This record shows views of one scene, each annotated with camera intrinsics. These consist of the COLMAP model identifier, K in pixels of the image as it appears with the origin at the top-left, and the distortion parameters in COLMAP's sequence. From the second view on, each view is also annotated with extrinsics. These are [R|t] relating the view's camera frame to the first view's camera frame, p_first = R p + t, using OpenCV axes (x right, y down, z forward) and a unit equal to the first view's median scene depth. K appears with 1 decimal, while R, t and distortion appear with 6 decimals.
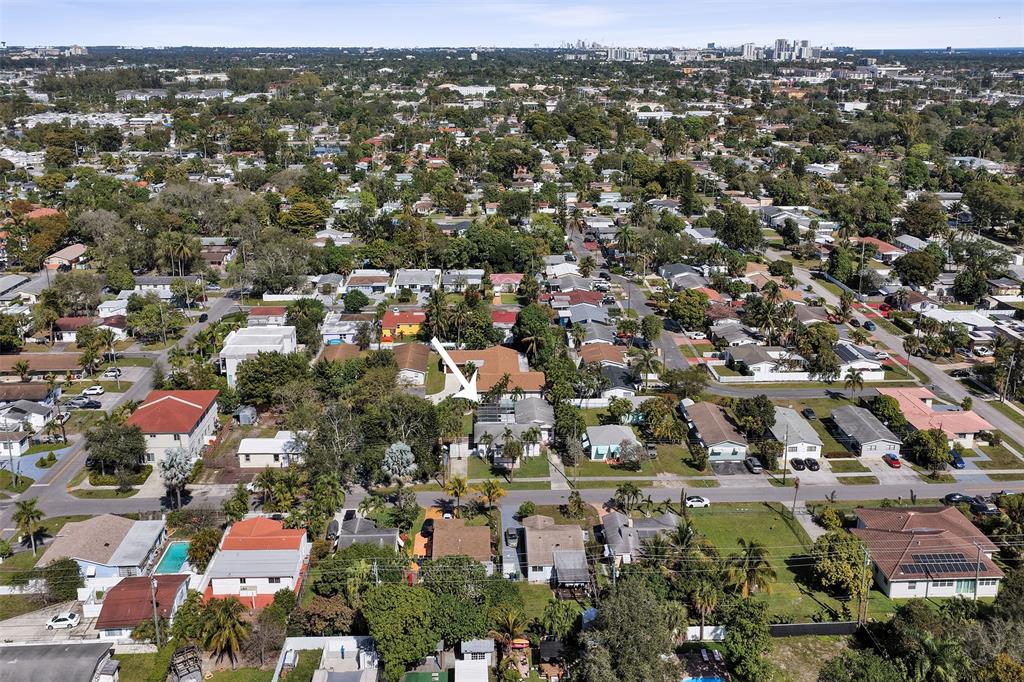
lens RADIAL K [[820.8, 0, 512.3], [0, 820.8, 305.0], [0, 0, 1]] dist [-0.000469, 0.014273]
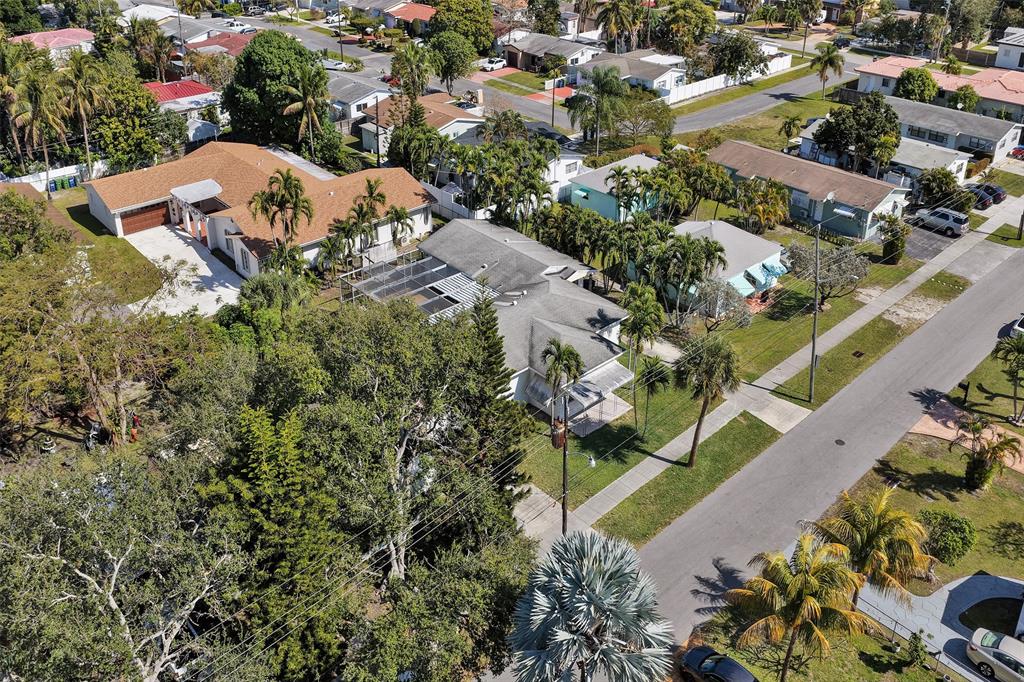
lens RADIAL K [[820.8, 0, 512.3], [0, 820.8, 305.0], [0, 0, 1]] dist [-0.000469, 0.014273]
pose [[0.768779, -0.323352, 0.551745, -0.166419], [0.183955, 0.938104, 0.293464, 0.033822], [-0.612487, -0.124113, 0.780676, 0.585947]]
